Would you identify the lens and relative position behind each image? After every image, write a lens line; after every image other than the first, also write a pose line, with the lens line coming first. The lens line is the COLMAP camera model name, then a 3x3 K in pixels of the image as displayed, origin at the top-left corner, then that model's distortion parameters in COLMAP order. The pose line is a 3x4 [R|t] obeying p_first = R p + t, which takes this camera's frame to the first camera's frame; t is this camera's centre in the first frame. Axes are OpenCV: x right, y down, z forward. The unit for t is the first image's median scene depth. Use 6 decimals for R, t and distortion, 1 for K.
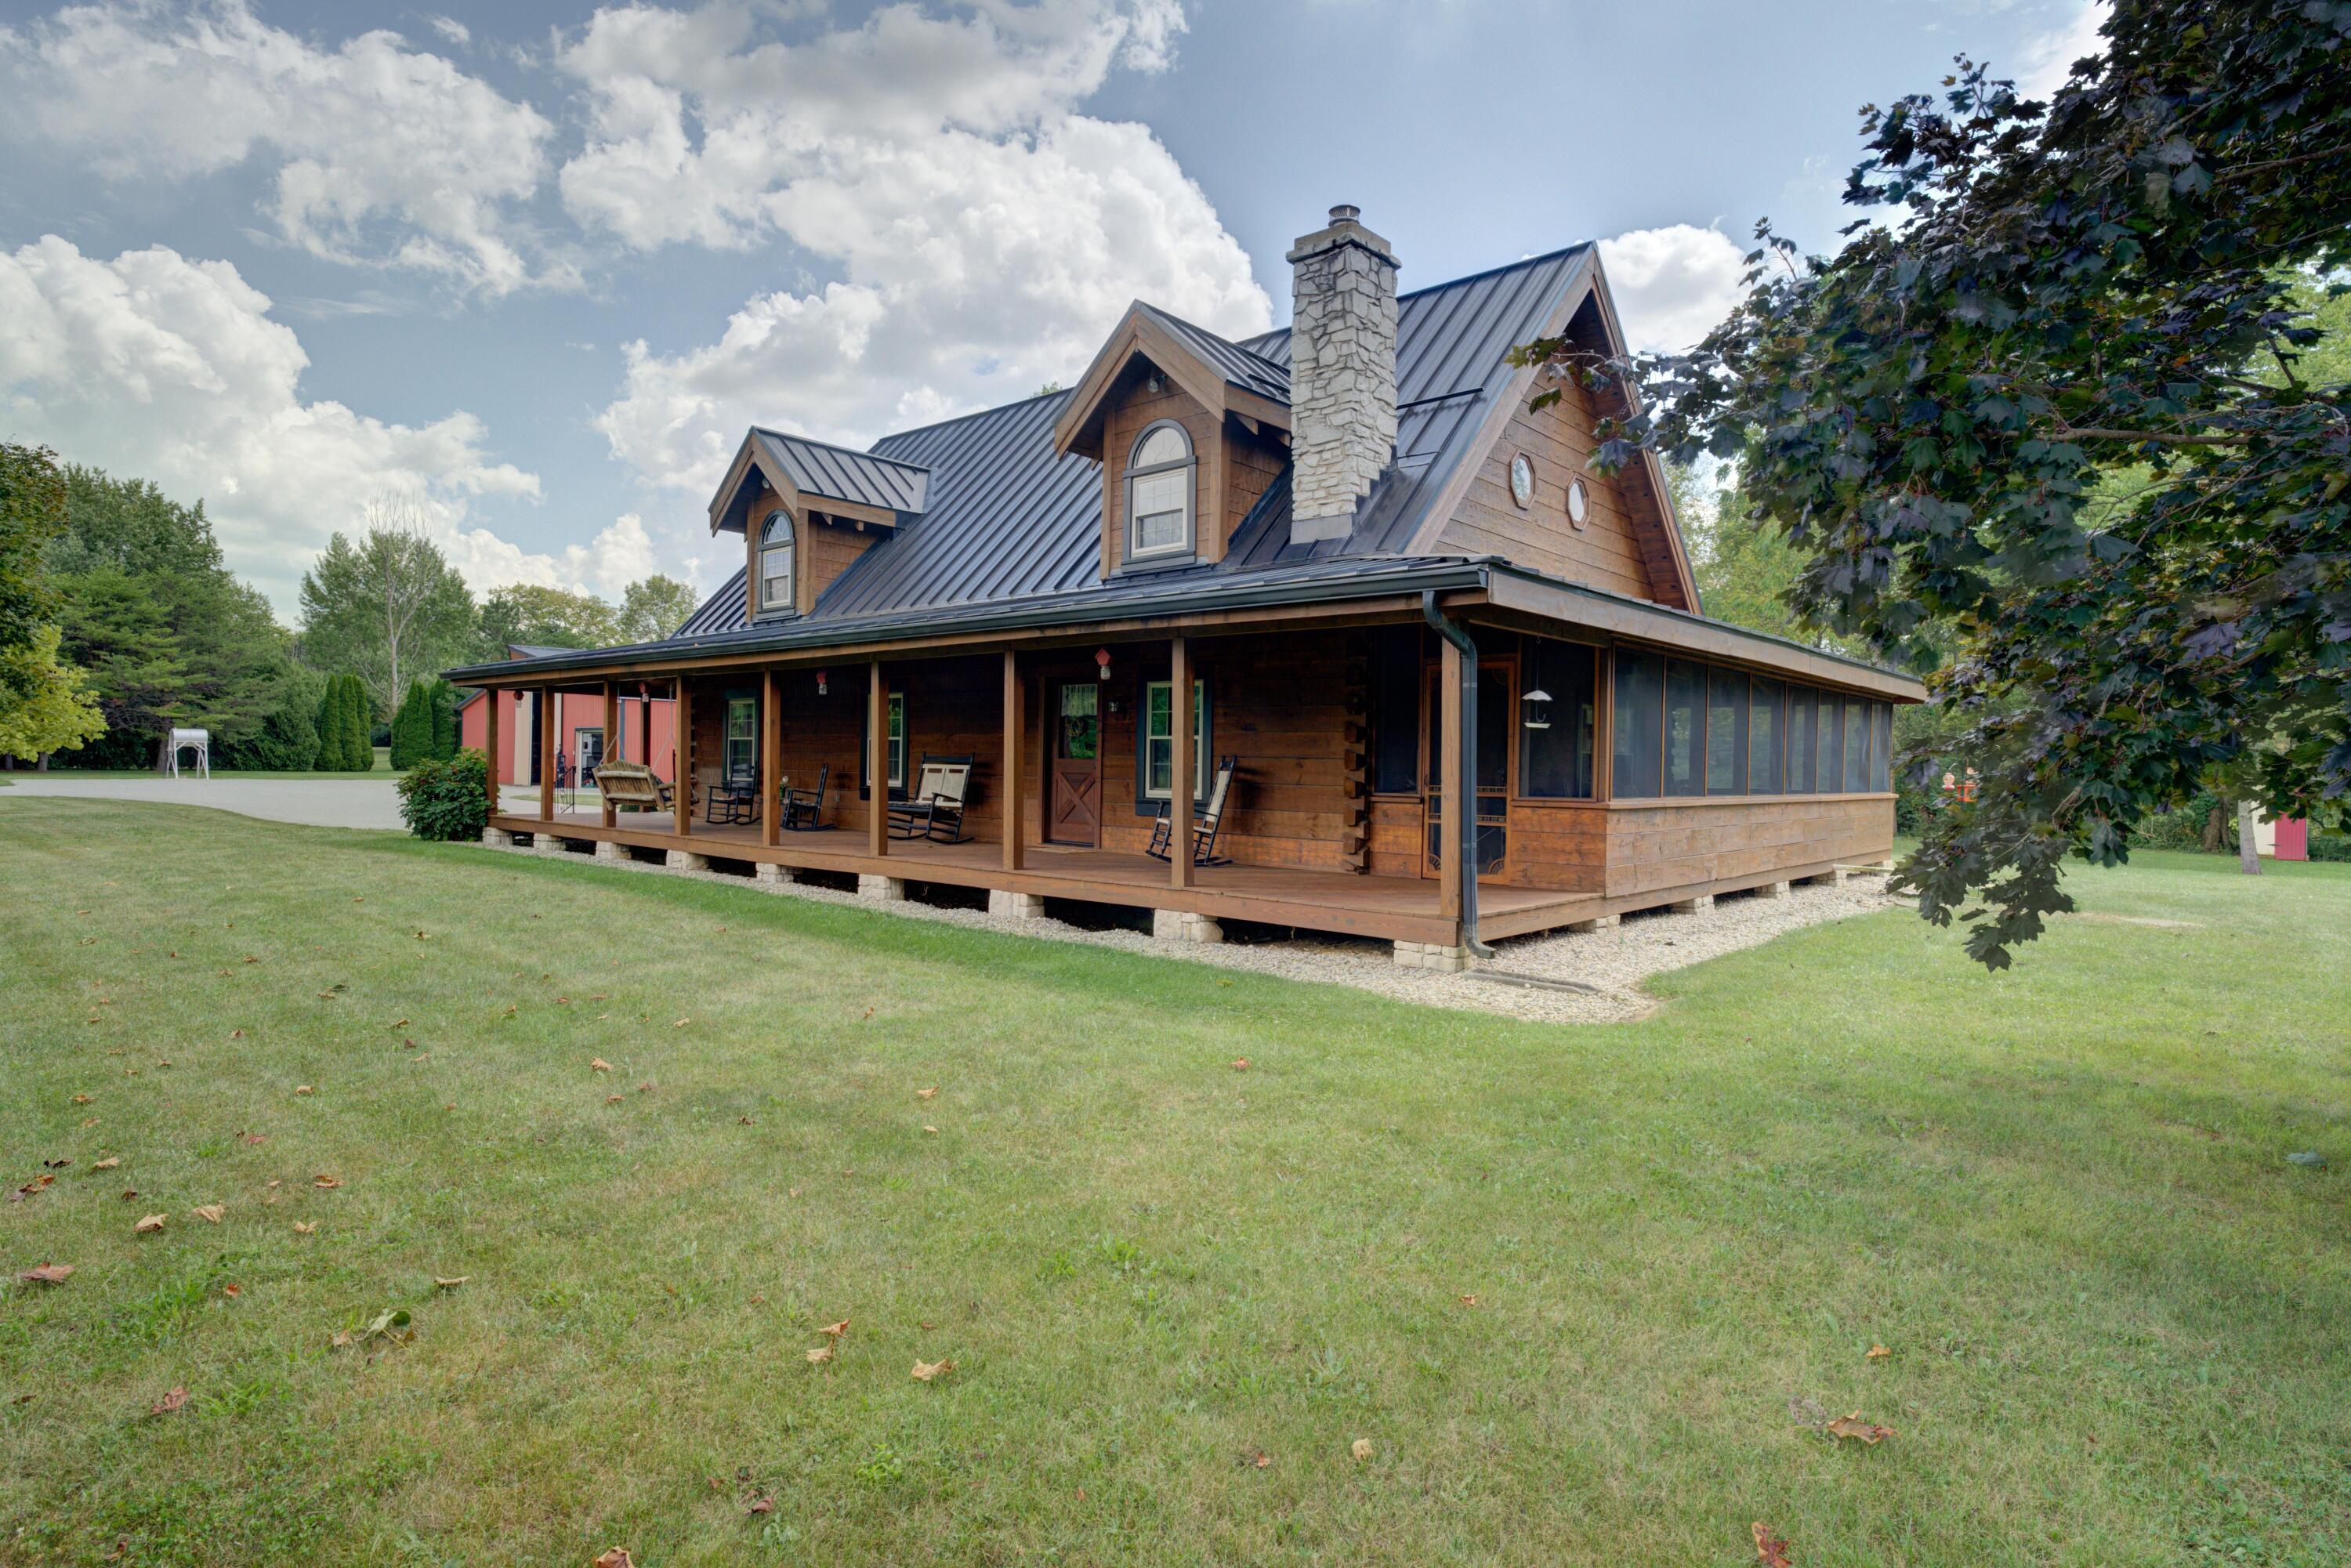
lens RADIAL K [[1225.7, 0, 1175.0], [0, 1225.7, 775.9], [0, 0, 1]] dist [-0.001179, -0.000064]
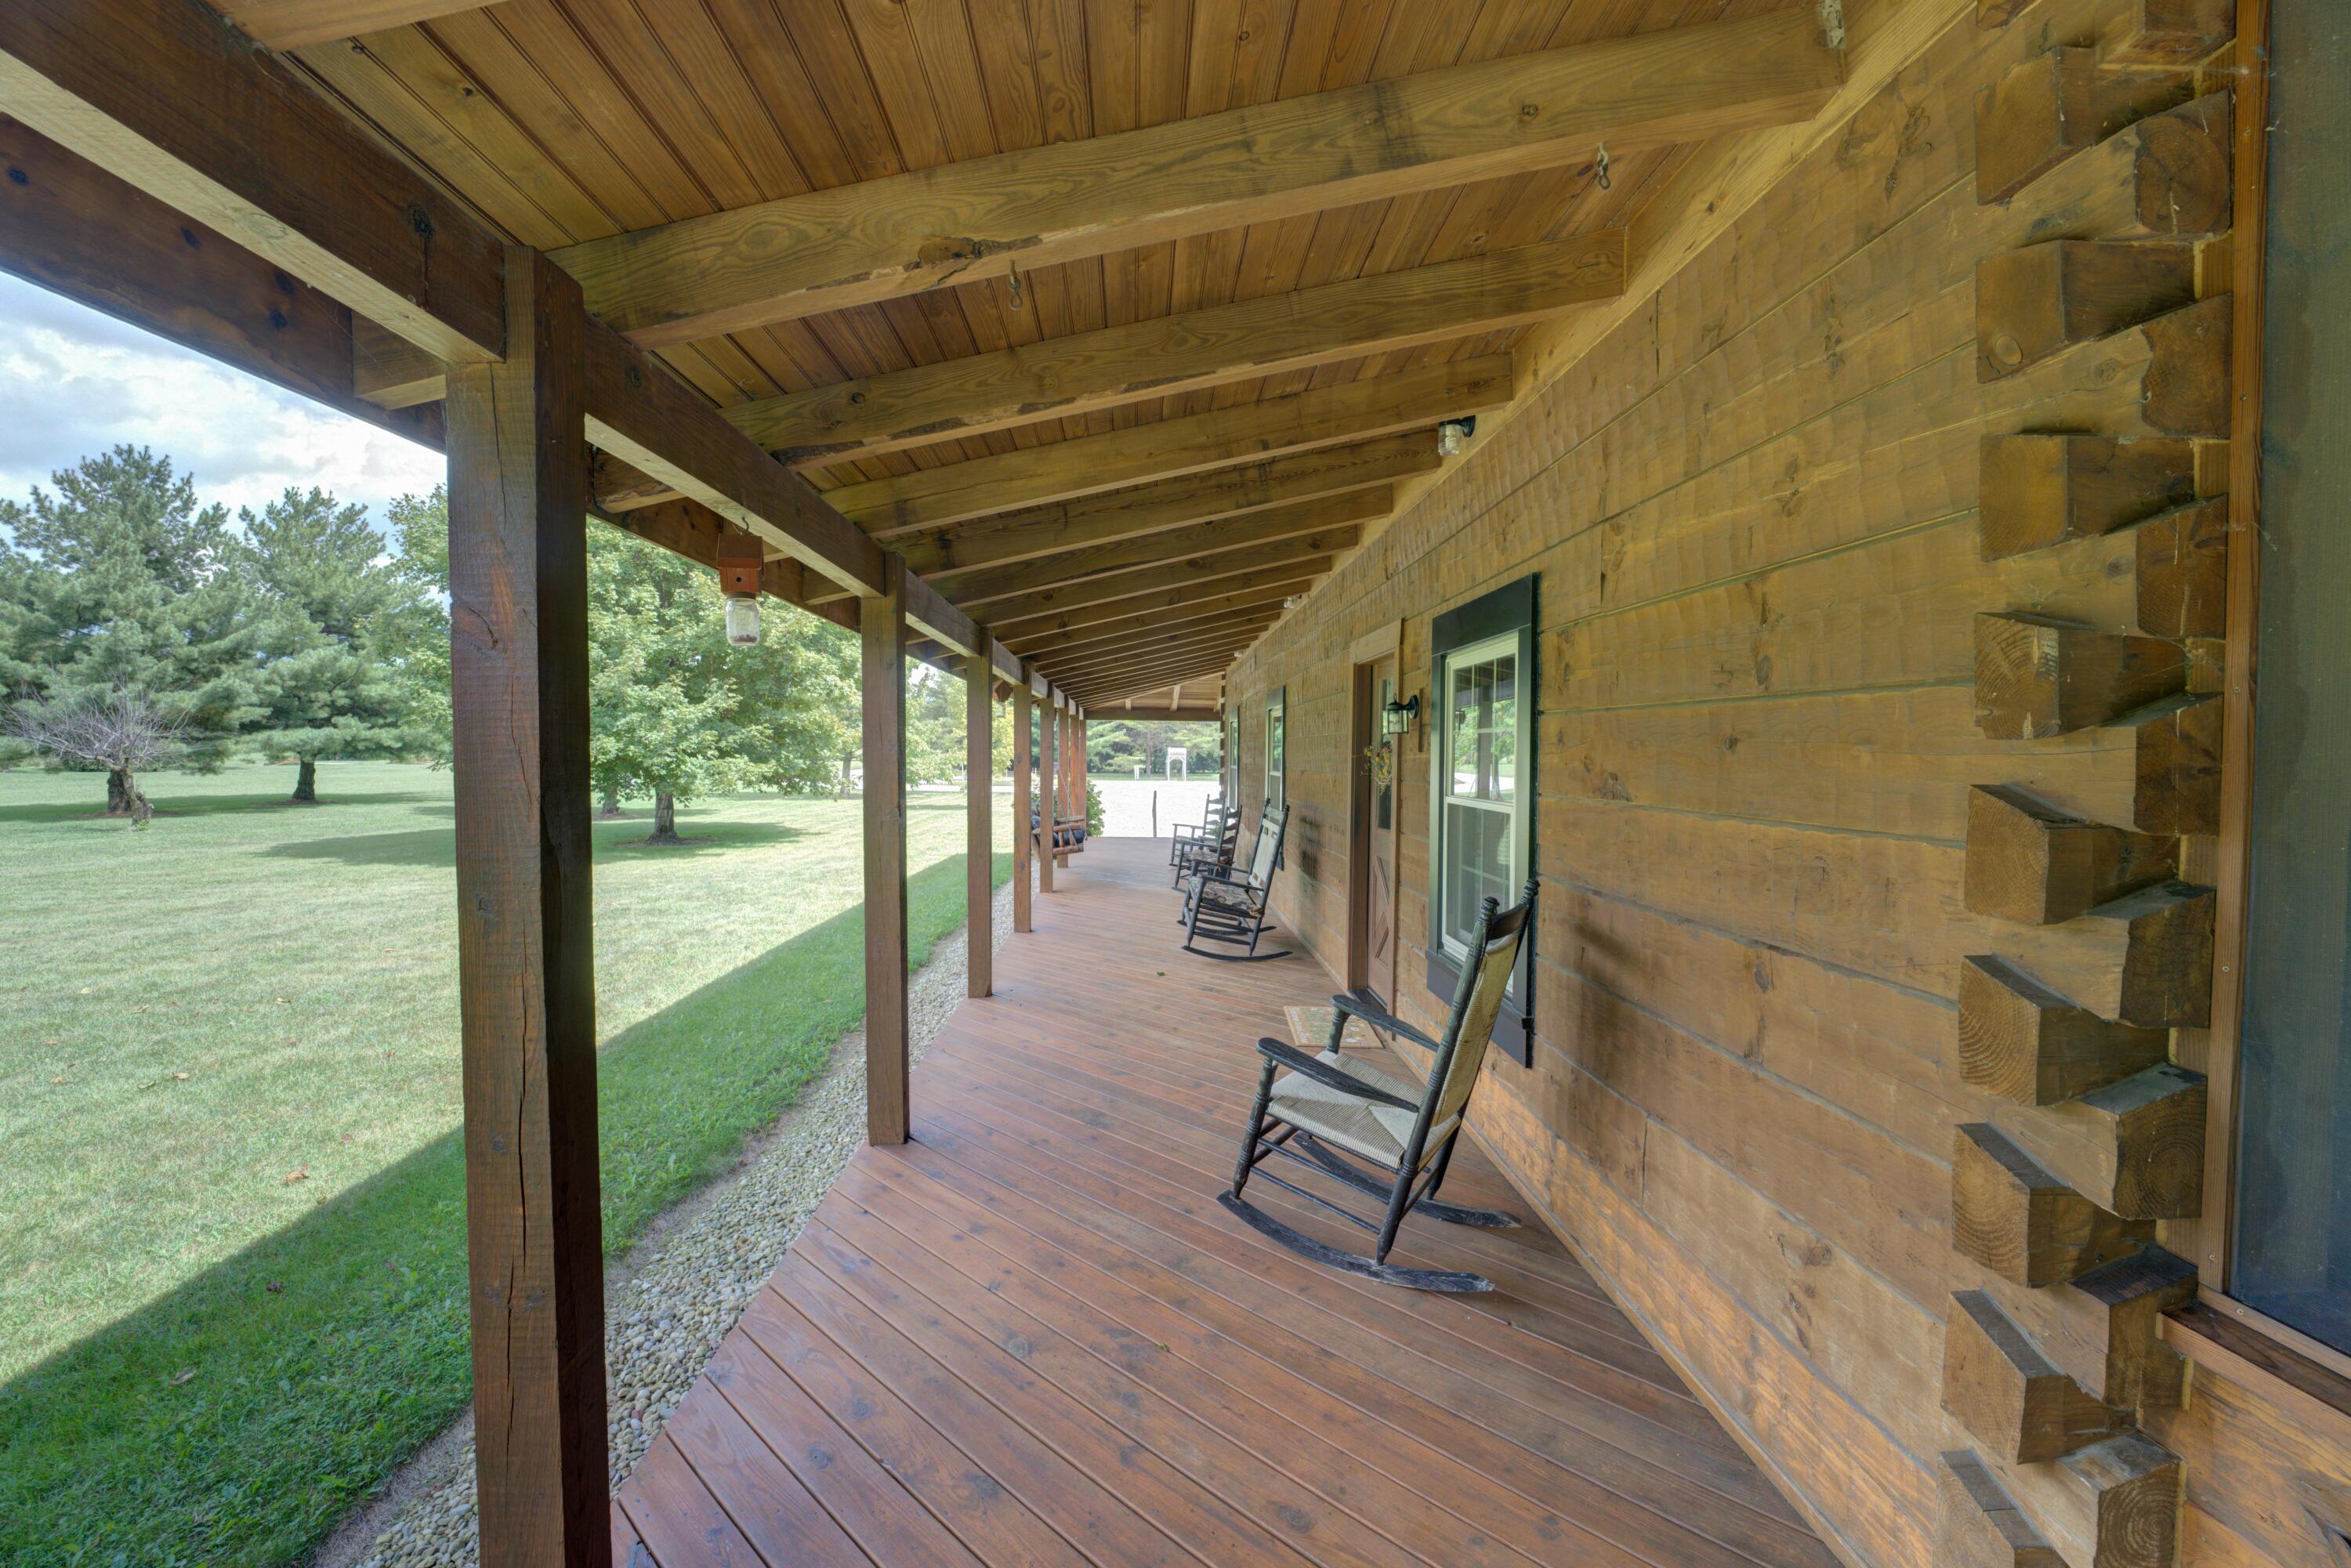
lens RADIAL K [[949.0, 0, 1175.4], [0, 949.0, 782.3], [0, 0, 1]] dist [0.000100, 0.000014]
pose [[0.698505, 0.006455, -0.715576, 0.142932], [0.002086, 0.999937, 0.011056, -0.041690], [0.715602, -0.009216, 0.698447, 0.773493]]
